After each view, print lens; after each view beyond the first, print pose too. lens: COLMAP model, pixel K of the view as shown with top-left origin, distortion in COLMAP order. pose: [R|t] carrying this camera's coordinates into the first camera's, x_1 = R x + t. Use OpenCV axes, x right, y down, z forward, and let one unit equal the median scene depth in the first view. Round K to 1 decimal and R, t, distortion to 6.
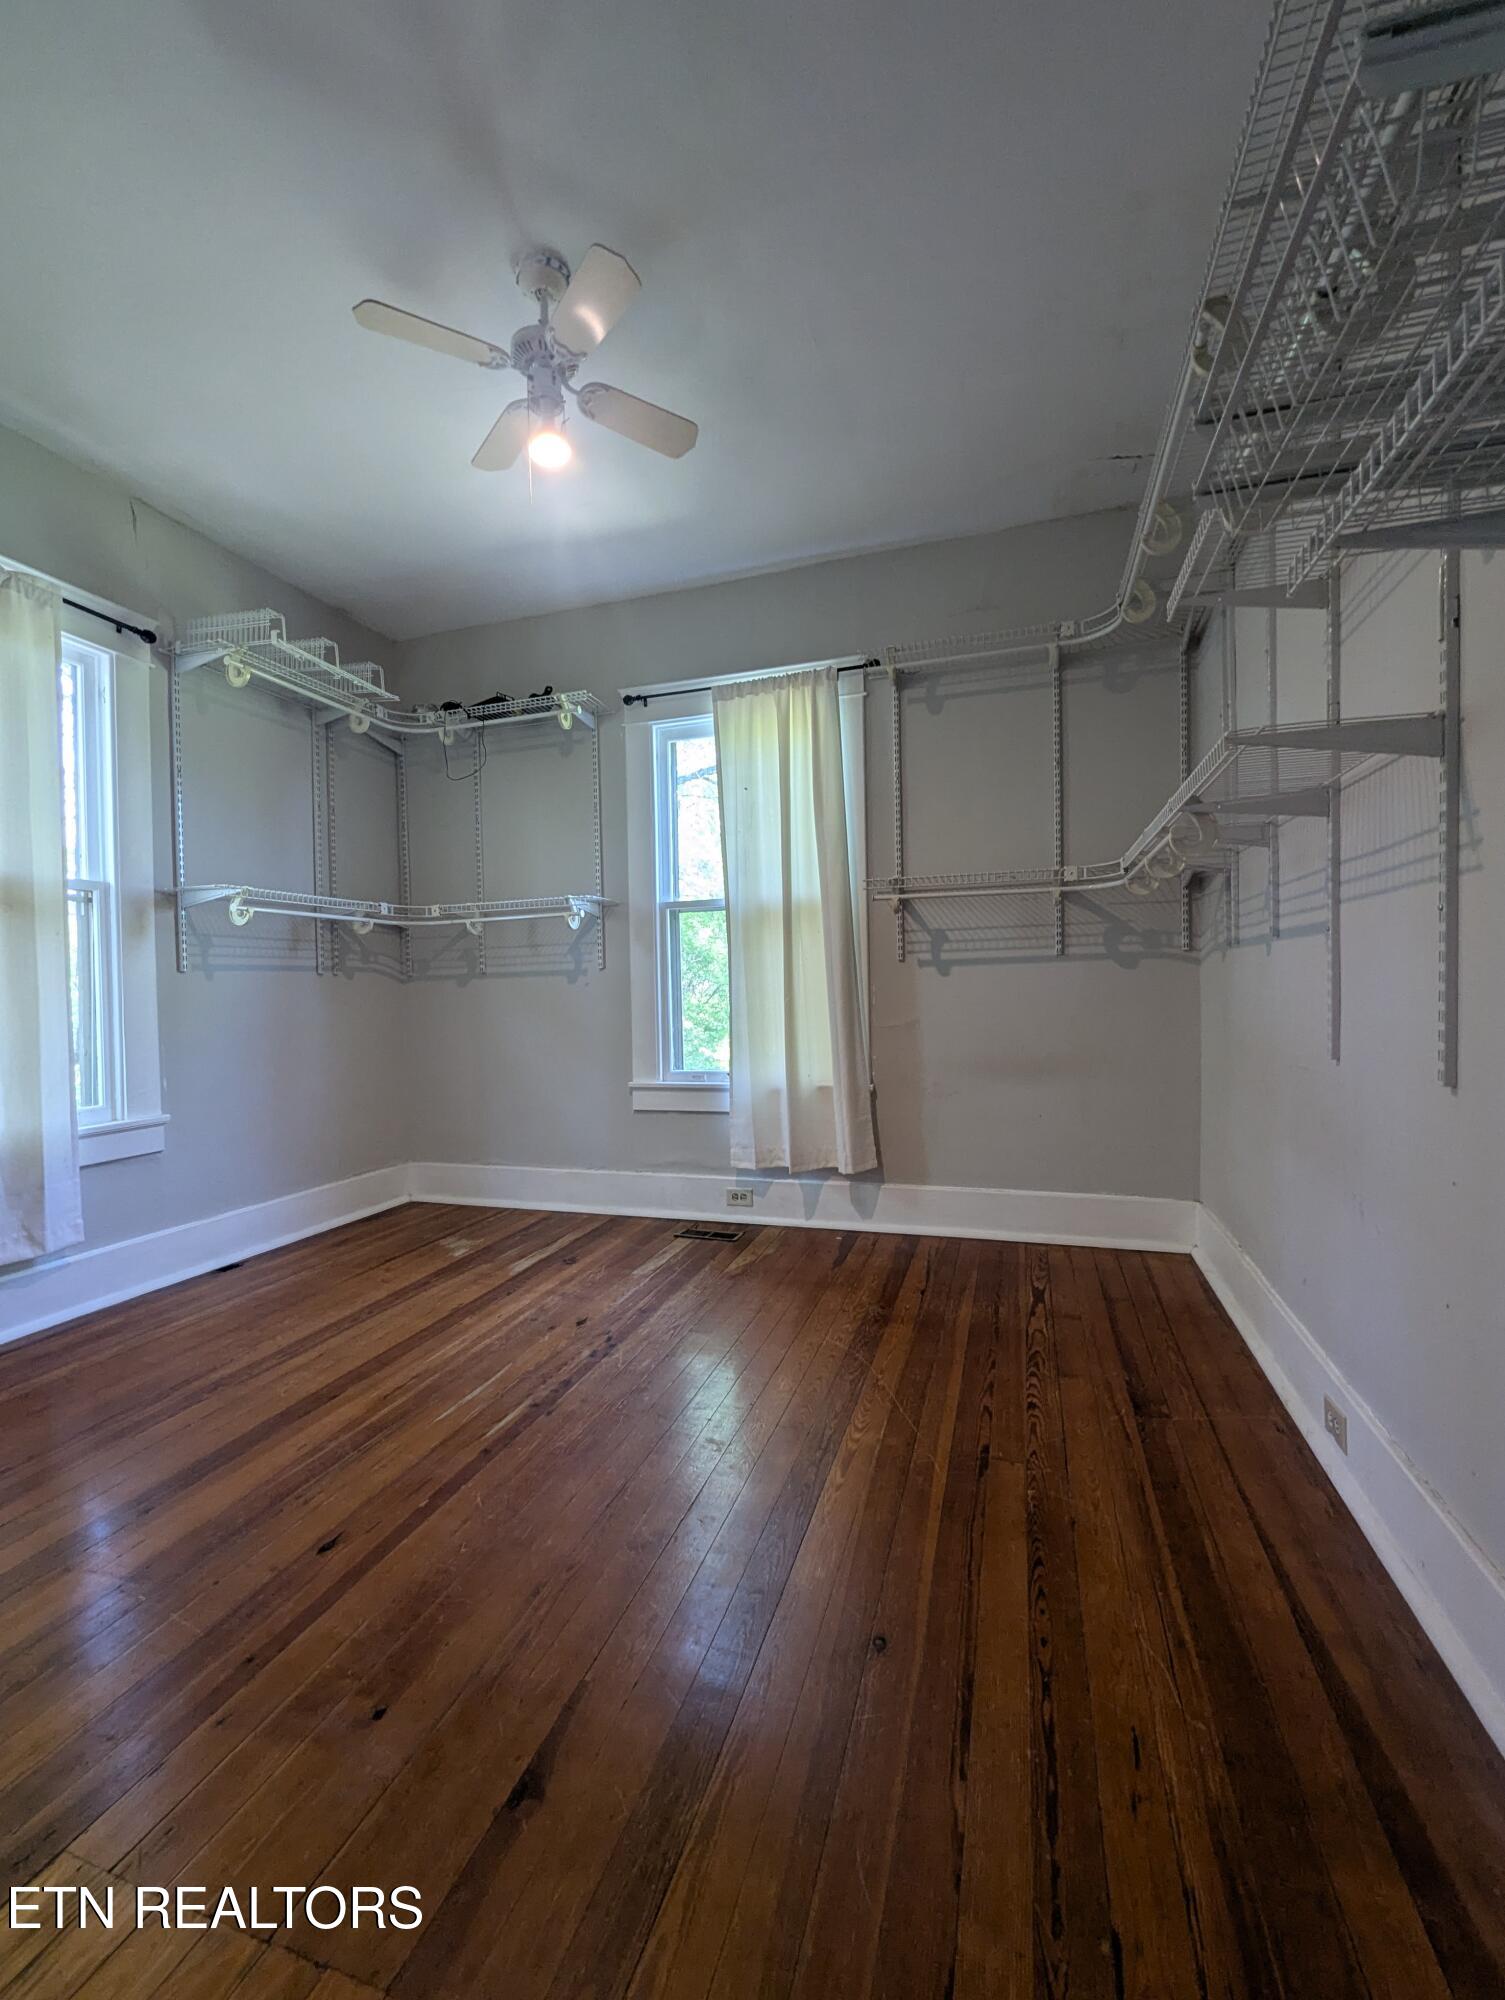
lens RADIAL K [[818.4, 0, 747.0], [0, 818.4, 1007.1], [0, 0, 1]] dist [-0.000326, -0.000004]
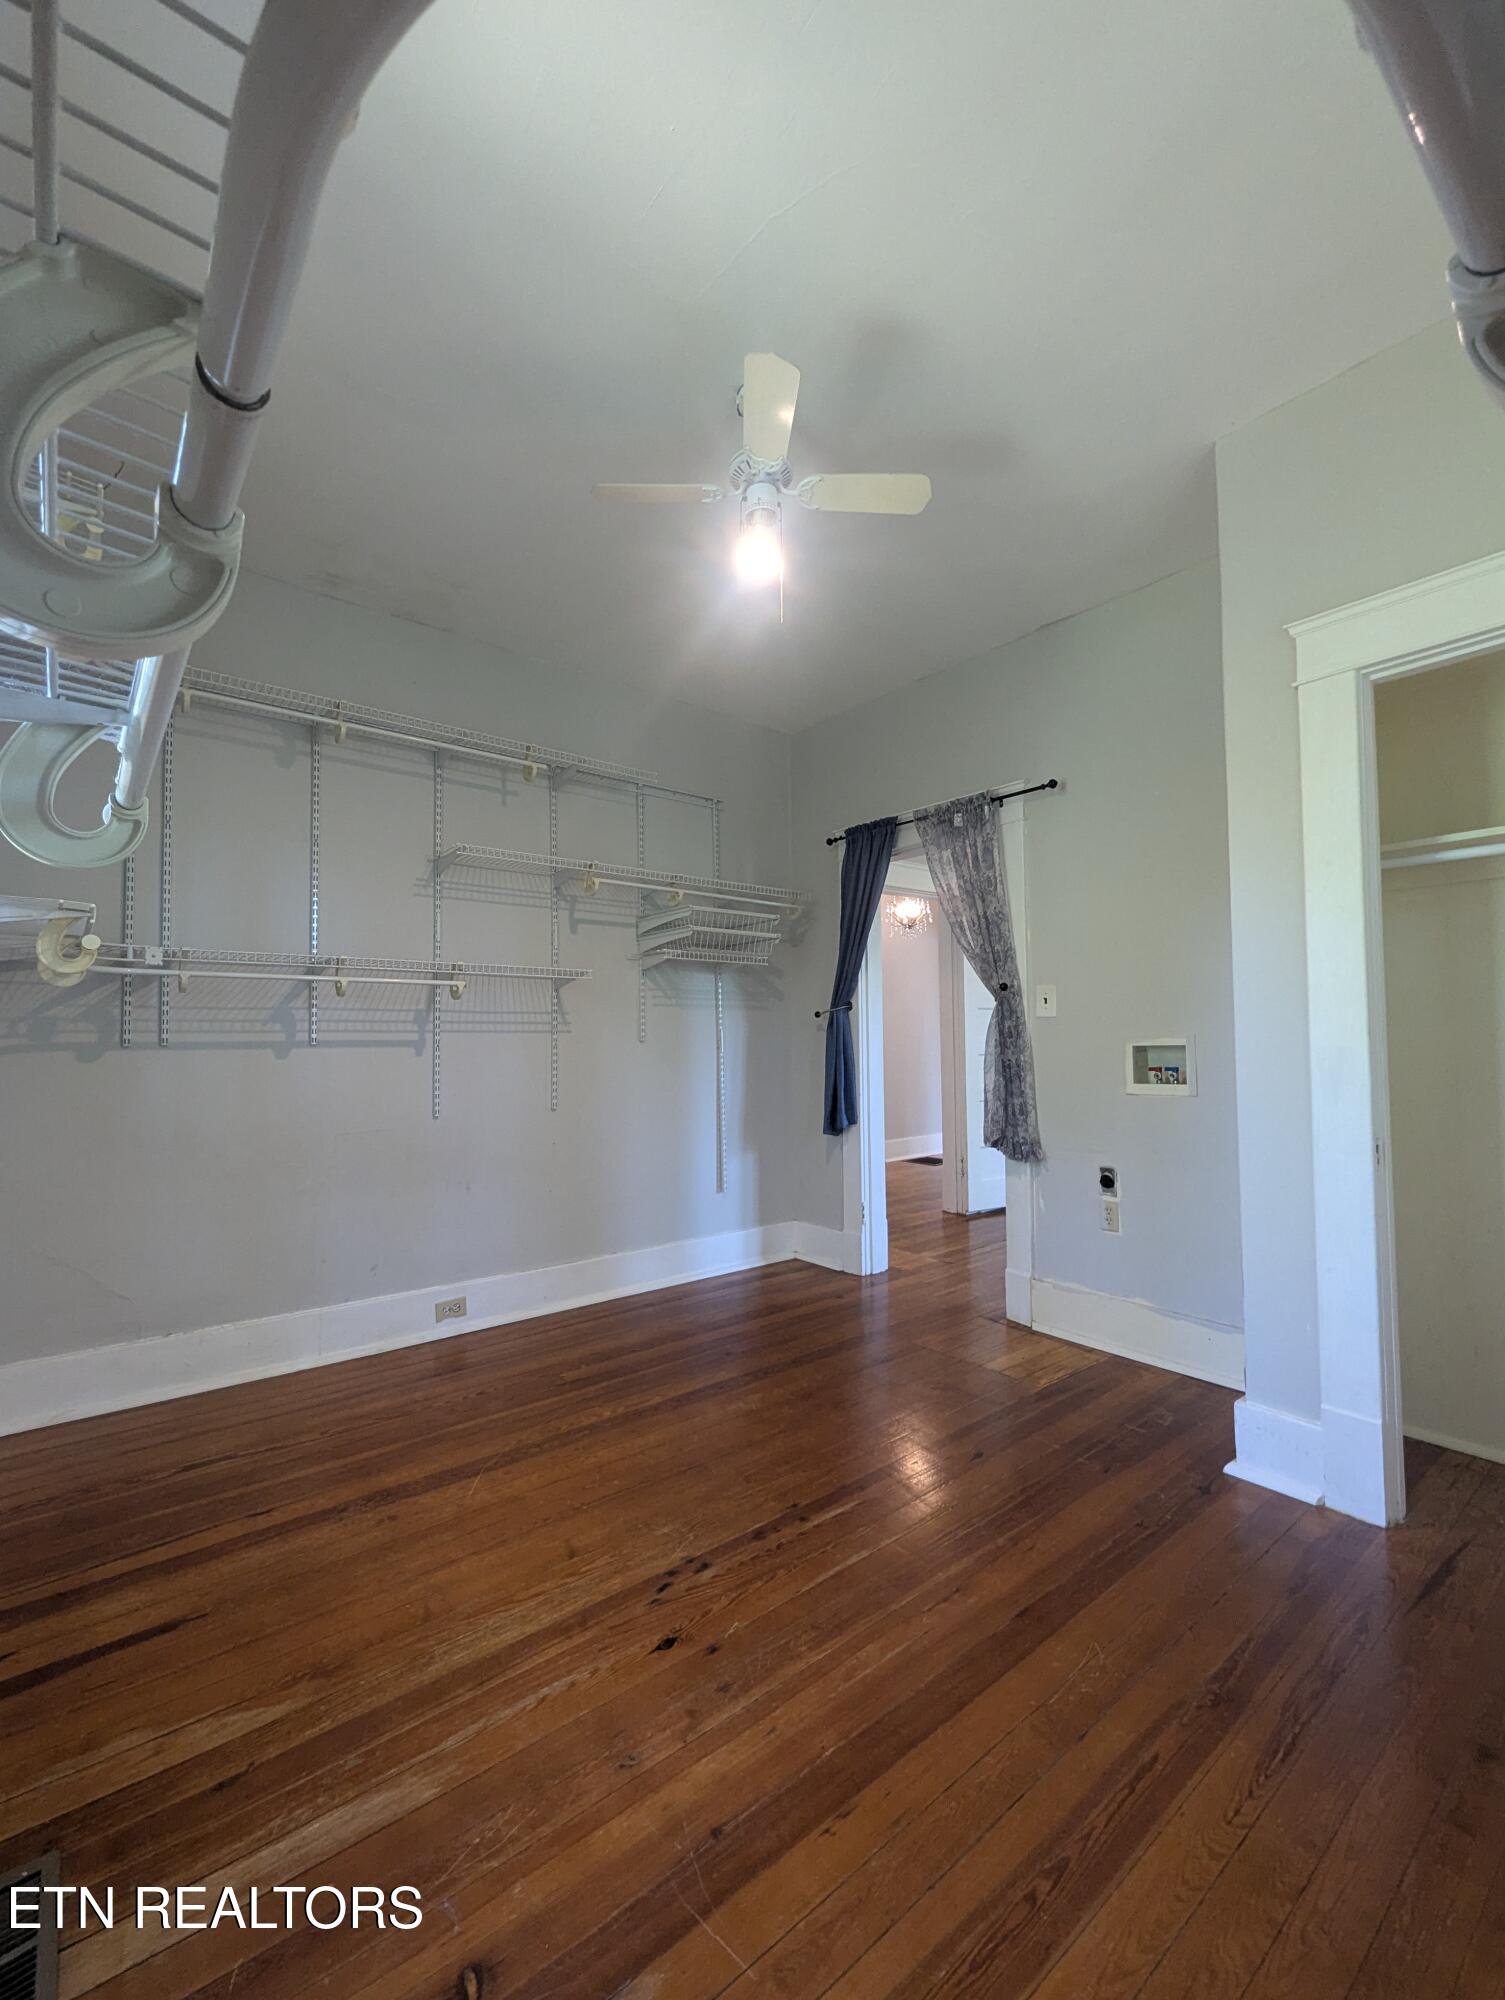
lens RADIAL K [[818.4, 0, 747.0], [0, 818.4, 1007.1], [0, 0, 1]] dist [-0.000326, -0.000004]
pose [[-0.832257, 0.046667, 0.552422, -0.592373], [0.037729, 0.998908, -0.027544, -0.068118], [-0.553104, -0.002081, -0.833110, 1.428727]]
